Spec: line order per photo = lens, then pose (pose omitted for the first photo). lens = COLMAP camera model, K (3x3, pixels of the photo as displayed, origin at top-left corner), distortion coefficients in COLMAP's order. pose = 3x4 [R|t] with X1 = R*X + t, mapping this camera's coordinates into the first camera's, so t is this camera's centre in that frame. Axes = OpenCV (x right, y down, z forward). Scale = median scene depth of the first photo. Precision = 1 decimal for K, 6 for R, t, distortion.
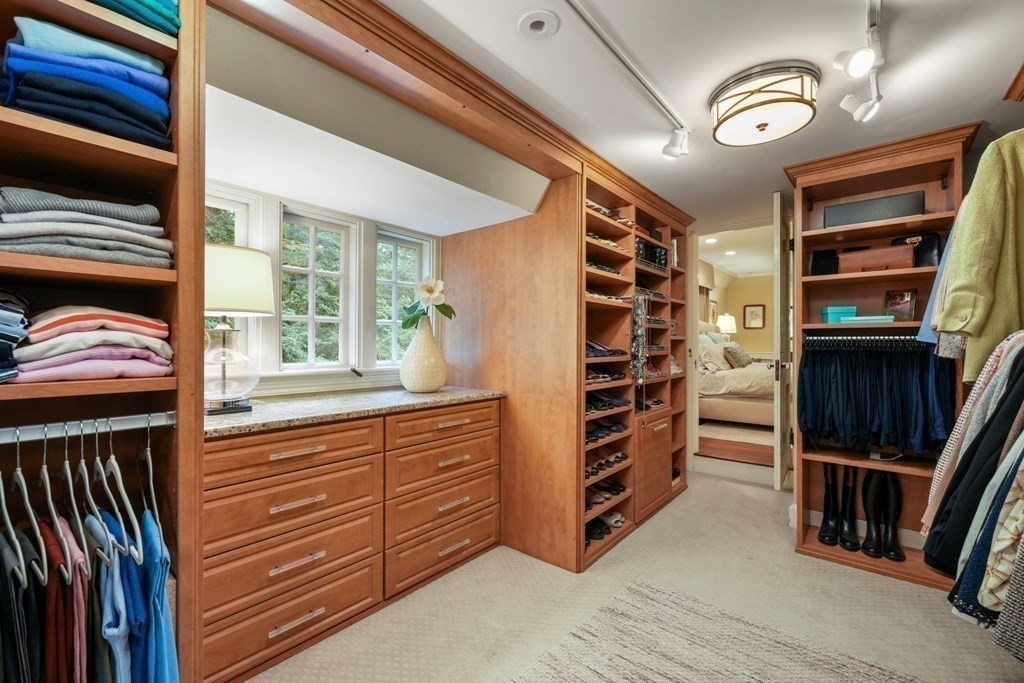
lens RADIAL K [[423.0, 0, 518.0], [0, 423.0, 339.5], [0, 0, 1]] dist [-0.000605, 0.000551]
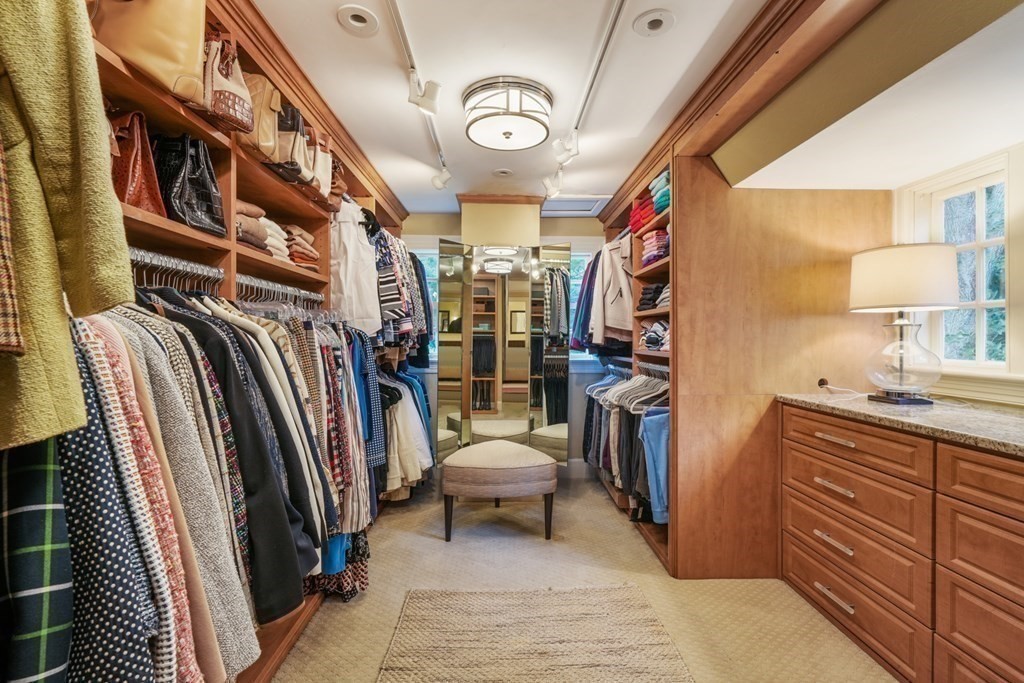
lens RADIAL K [[448.5, 0, 504.2], [0, 448.5, 336.4], [0, 0, 1]] dist [0.000034, -0.000561]
pose [[-0.753600, -0.001731, -0.657331, 0.779967], [0.005303, 0.999948, -0.008712, 0.011502], [0.657312, -0.010051, -0.753551, 1.191172]]
